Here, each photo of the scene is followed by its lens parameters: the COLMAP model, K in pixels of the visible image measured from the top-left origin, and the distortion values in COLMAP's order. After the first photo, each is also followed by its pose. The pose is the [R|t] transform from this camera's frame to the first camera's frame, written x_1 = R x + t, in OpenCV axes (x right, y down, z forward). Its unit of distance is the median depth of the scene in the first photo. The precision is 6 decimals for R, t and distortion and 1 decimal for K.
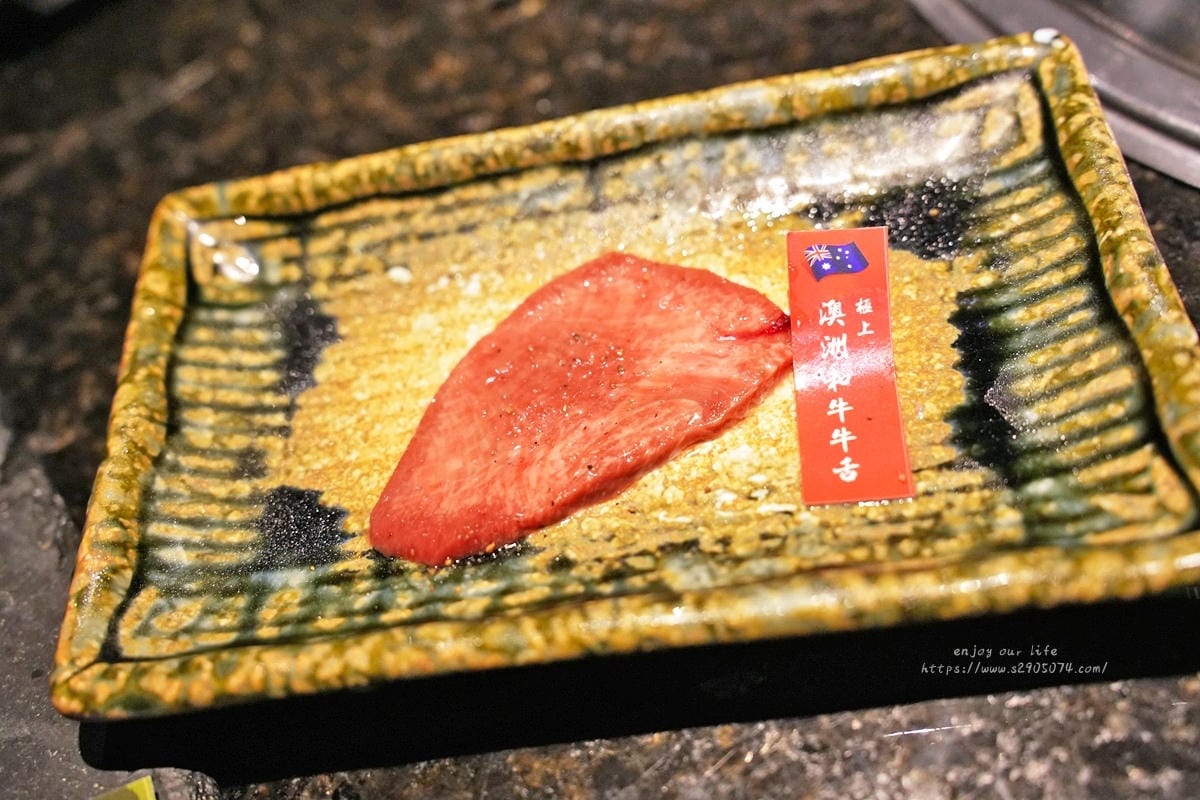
lens RADIAL K [[1287.3, 0, 596.8], [0, 1287.3, 394.4], [0, 0, 1]] dist [0.075275, 0.000000]
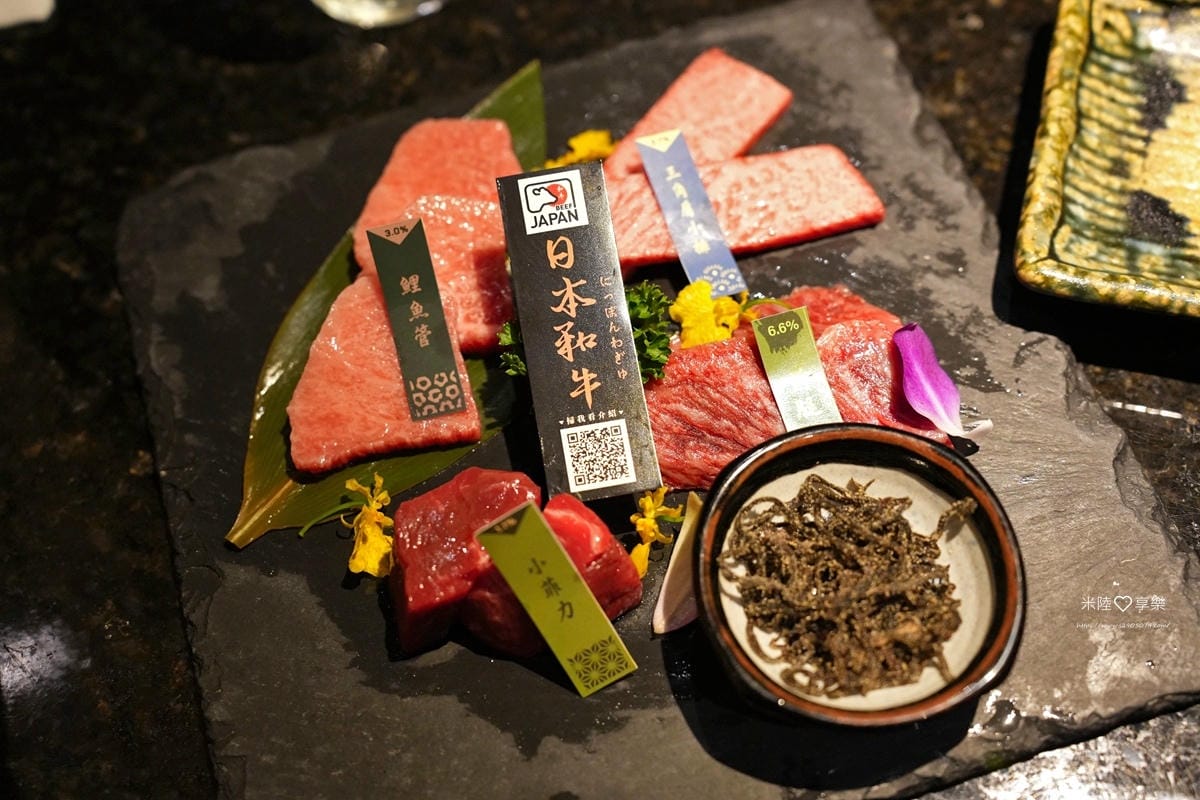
lens RADIAL K [[1436.1, 0, 596.1], [0, 1436.1, 395.5], [0, 0, 1]] dist [0.156589, 0.000000]
pose [[0.944279, 0.327077, -0.036852, -0.719850], [-0.319075, 0.937114, 0.141451, 0.262352], [0.080800, -0.121811, 0.989259, -0.770264]]
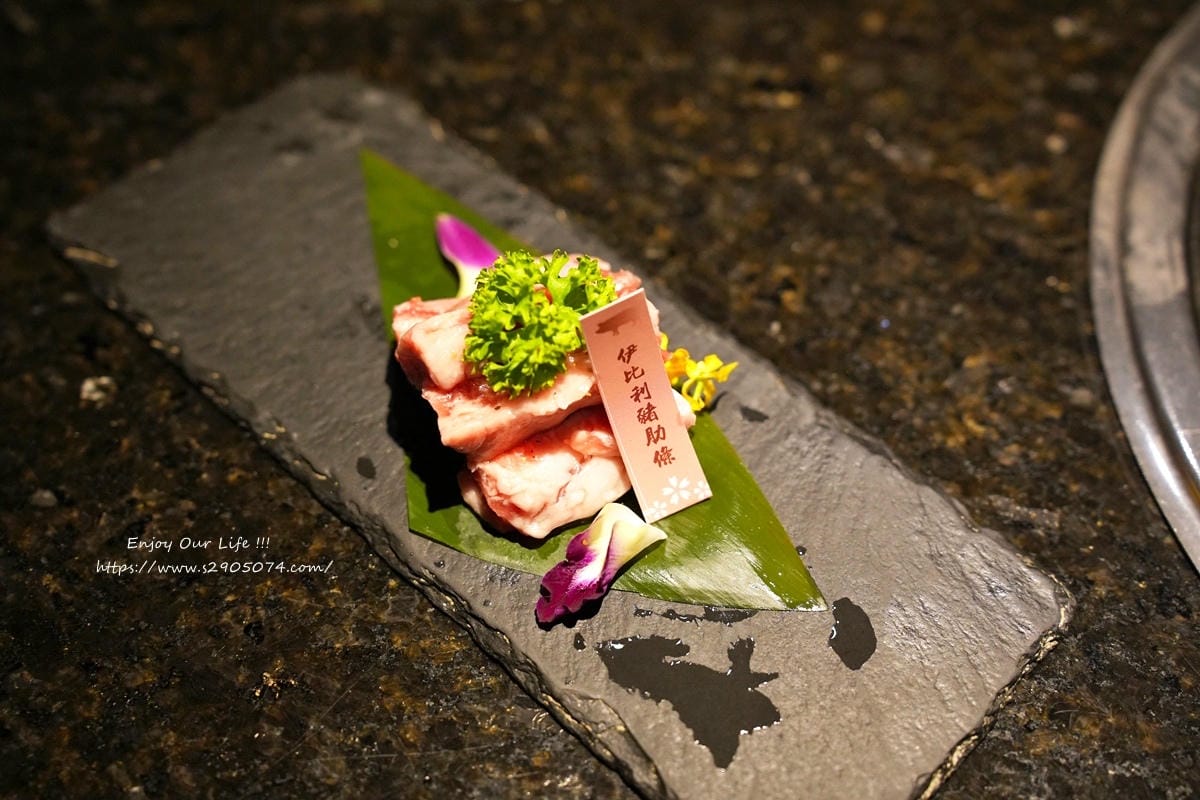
lens RADIAL K [[1436.1, 0, 602.3], [0, 1436.1, 397.6], [0, 0, 1]] dist [0.156589, 0.000000]
pose [[0.851793, 0.509664, -0.121207, 0.127096], [-0.506417, 0.860297, 0.058577, -0.114950], [0.134128, 0.011486, 0.990897, -0.283879]]
